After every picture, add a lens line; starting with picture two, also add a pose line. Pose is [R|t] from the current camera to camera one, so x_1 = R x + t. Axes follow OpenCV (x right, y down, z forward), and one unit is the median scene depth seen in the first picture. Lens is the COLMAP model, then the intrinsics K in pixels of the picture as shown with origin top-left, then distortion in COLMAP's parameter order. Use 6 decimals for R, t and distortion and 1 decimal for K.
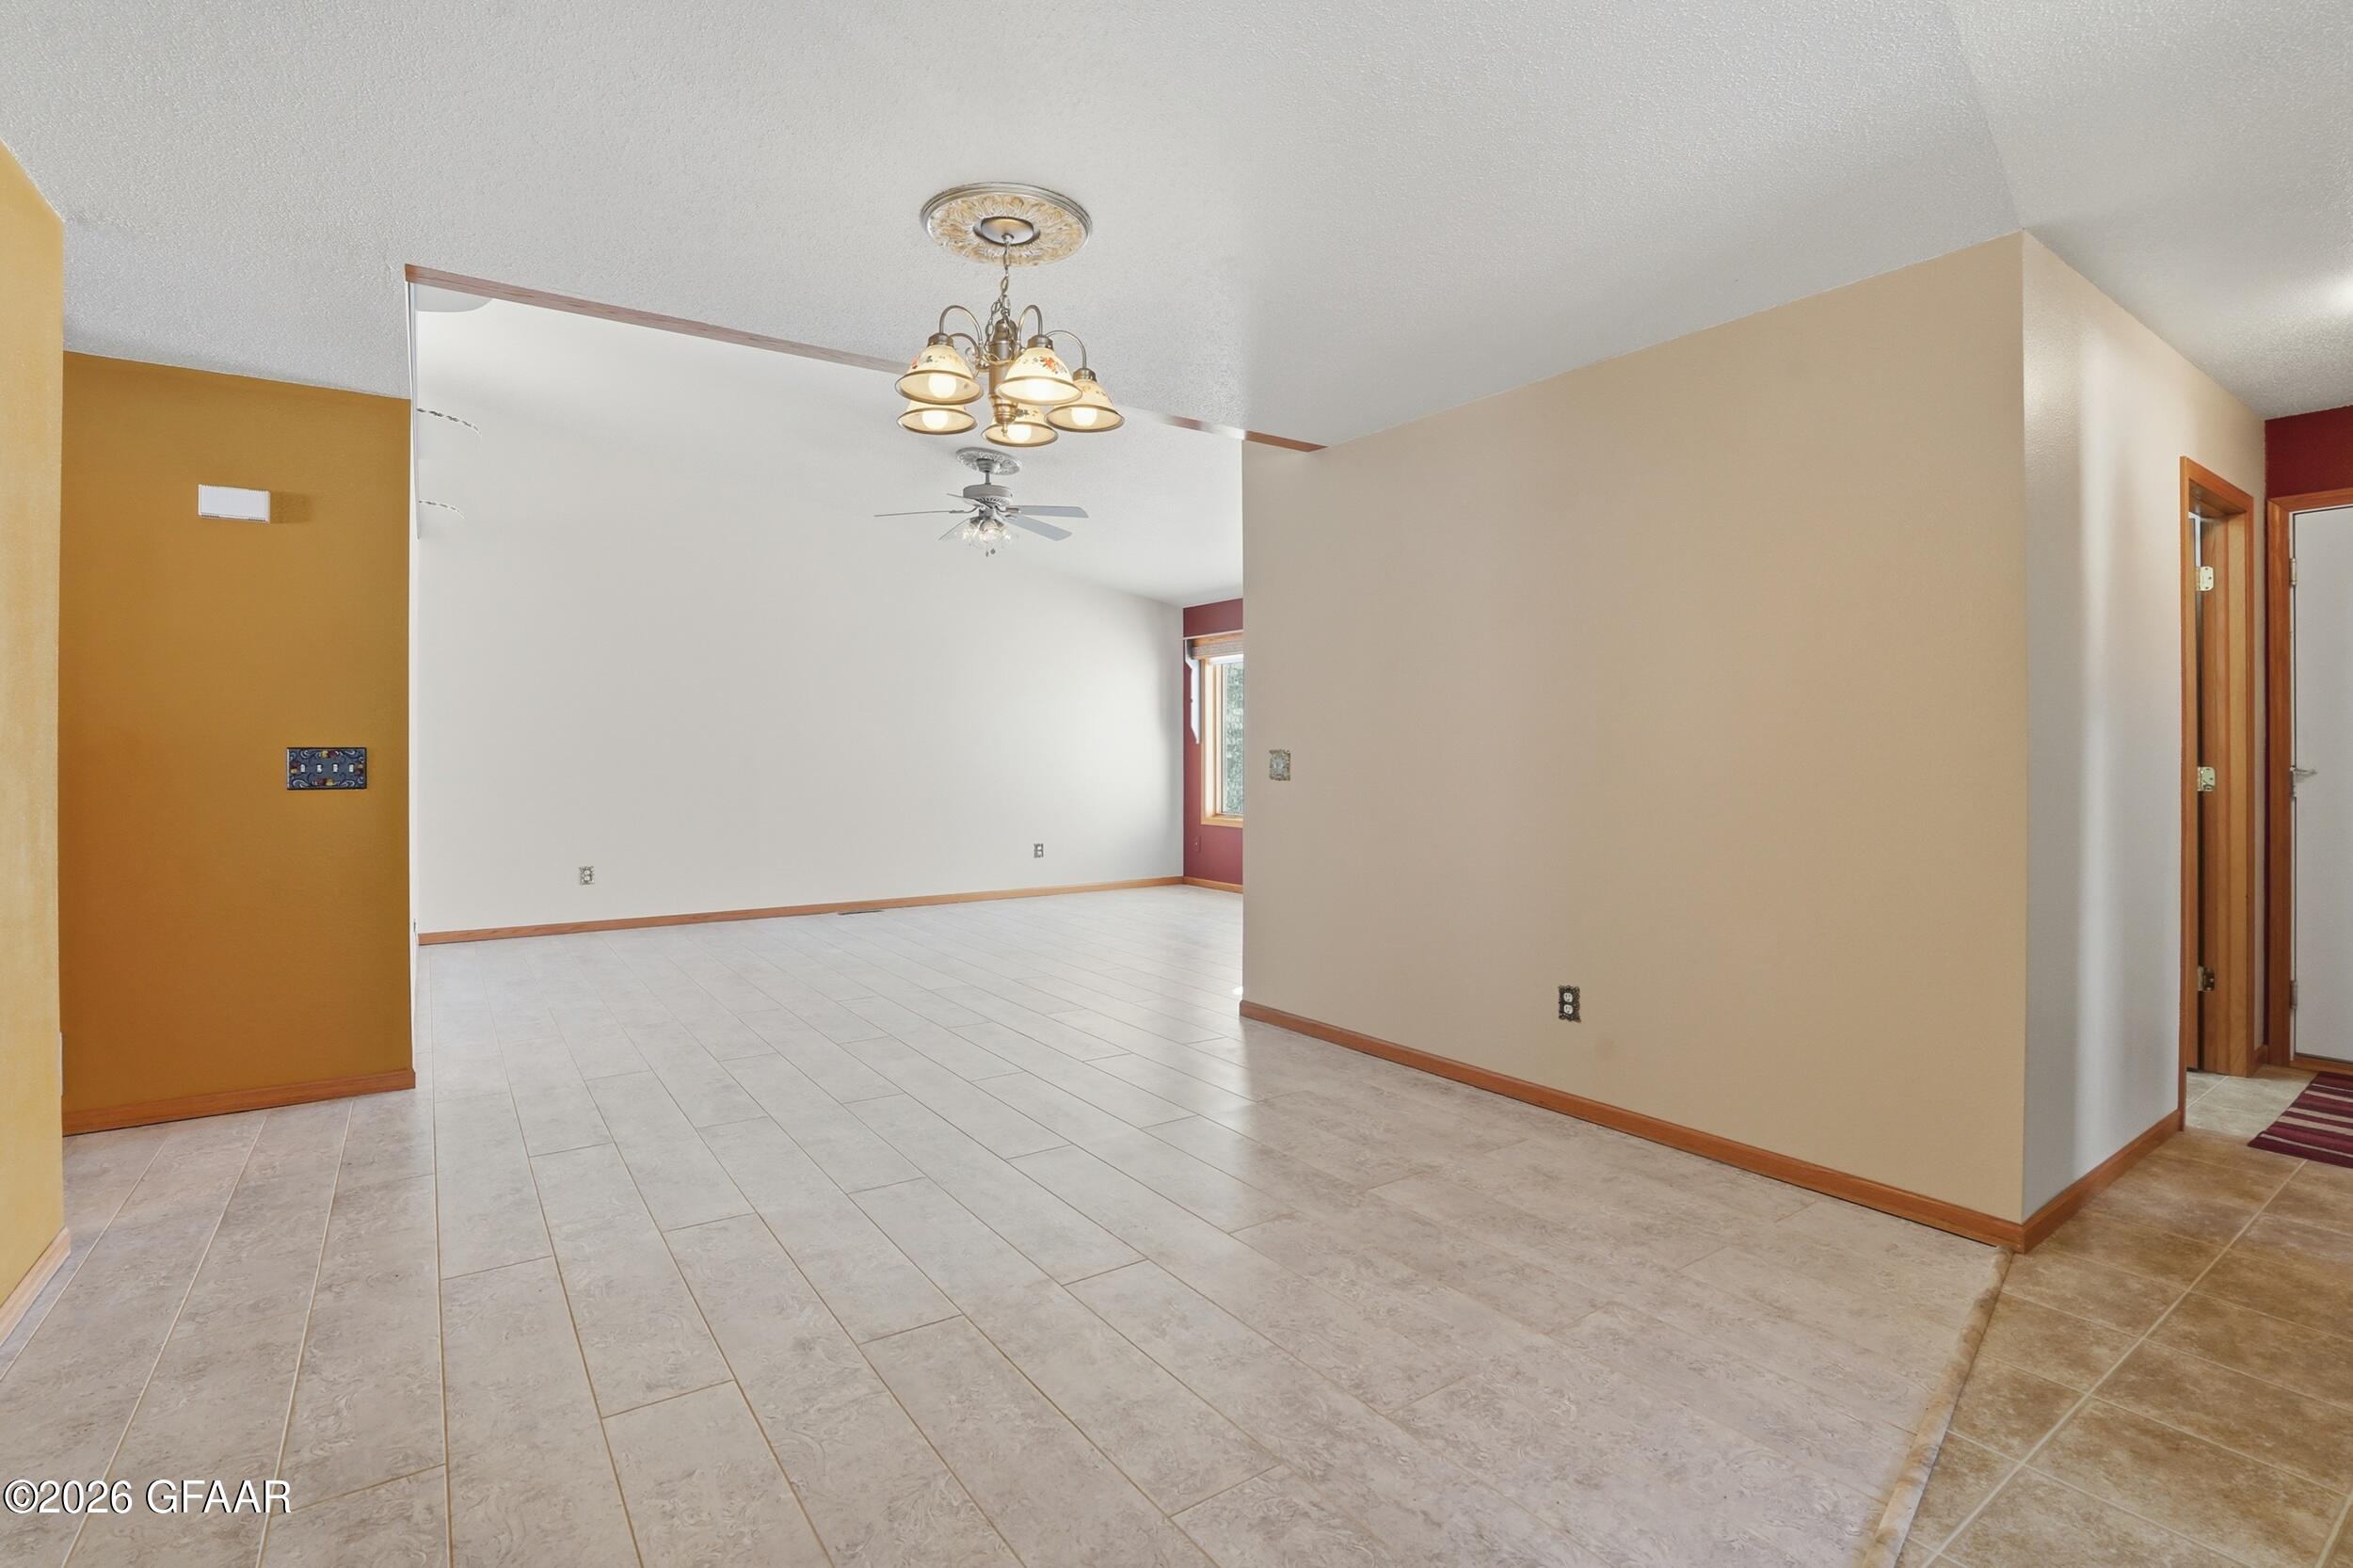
lens RADIAL K [[1109.0, 0, 1190.1], [0, 1109.0, 767.7], [0, 0, 1]] dist [-0.058122, 0.017537]
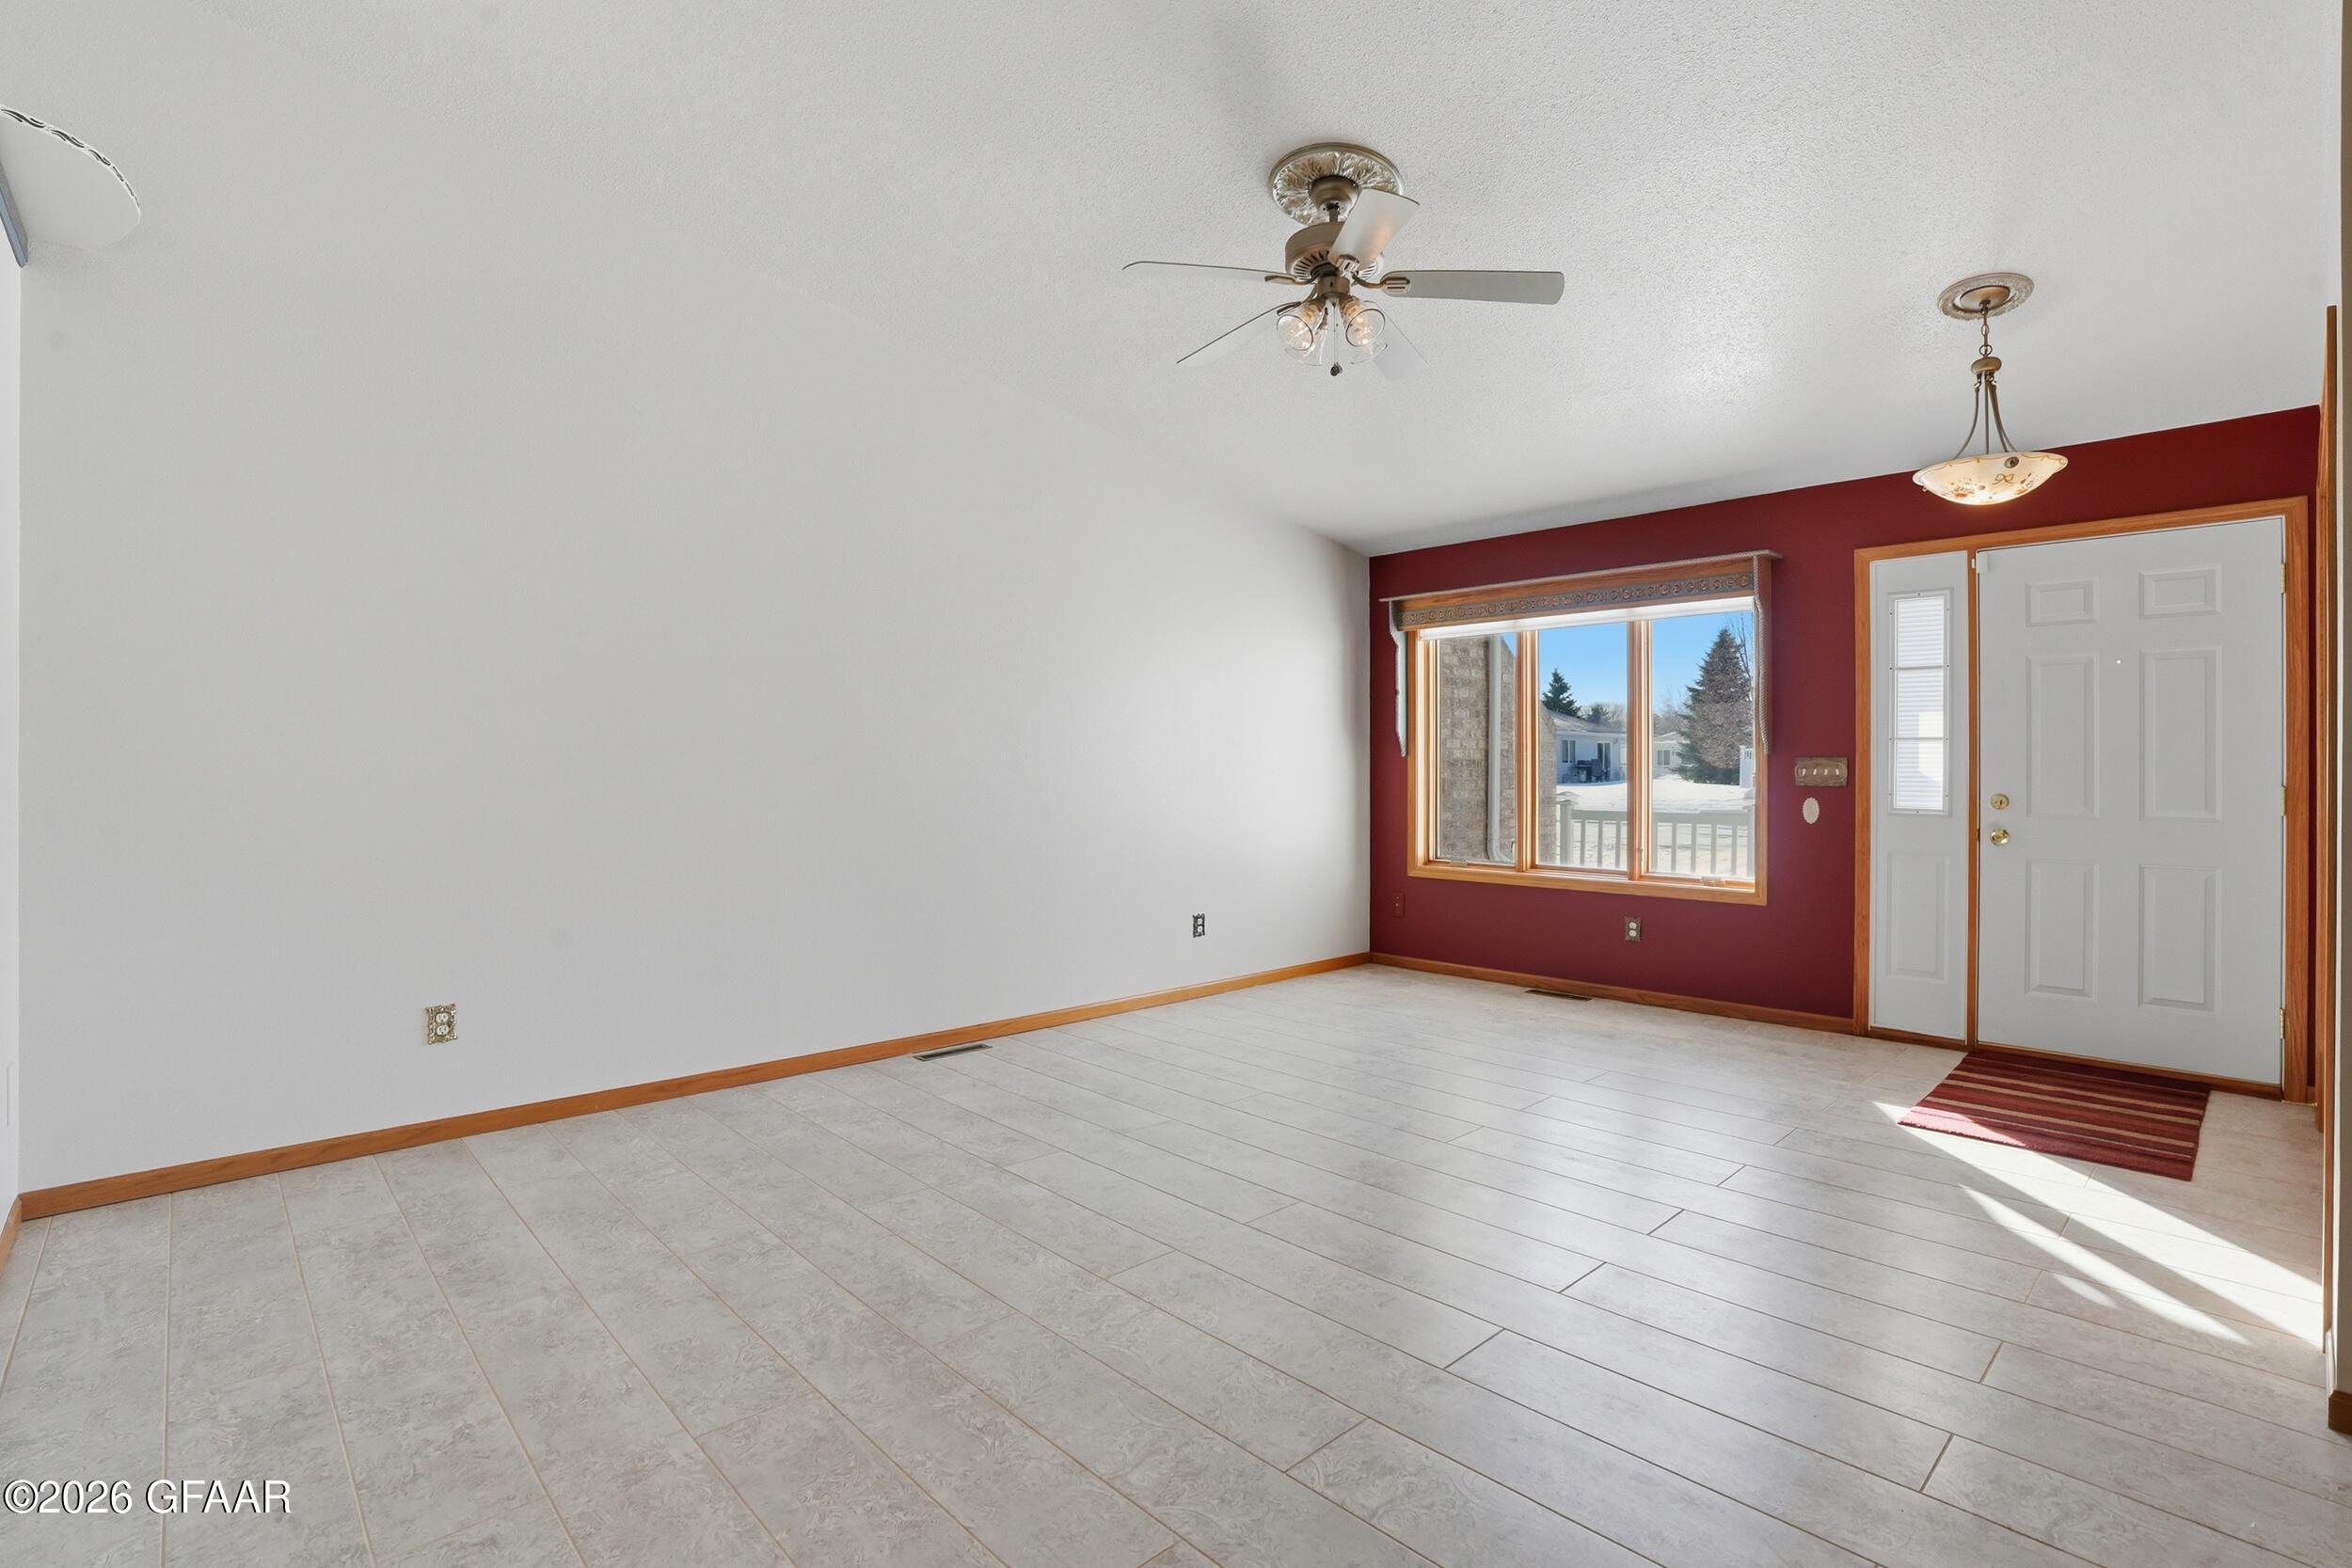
lens RADIAL K [[1108.5, 0, 1187.2], [0, 1108.5, 767.8], [0, 0, 1]] dist [-0.058122, 0.017537]
pose [[0.989081, 0.001527, 0.147362, -0.221927], [0.001064, 0.999846, -0.017505, -0.003185], [-0.147366, 0.017471, 0.988928, 0.357624]]
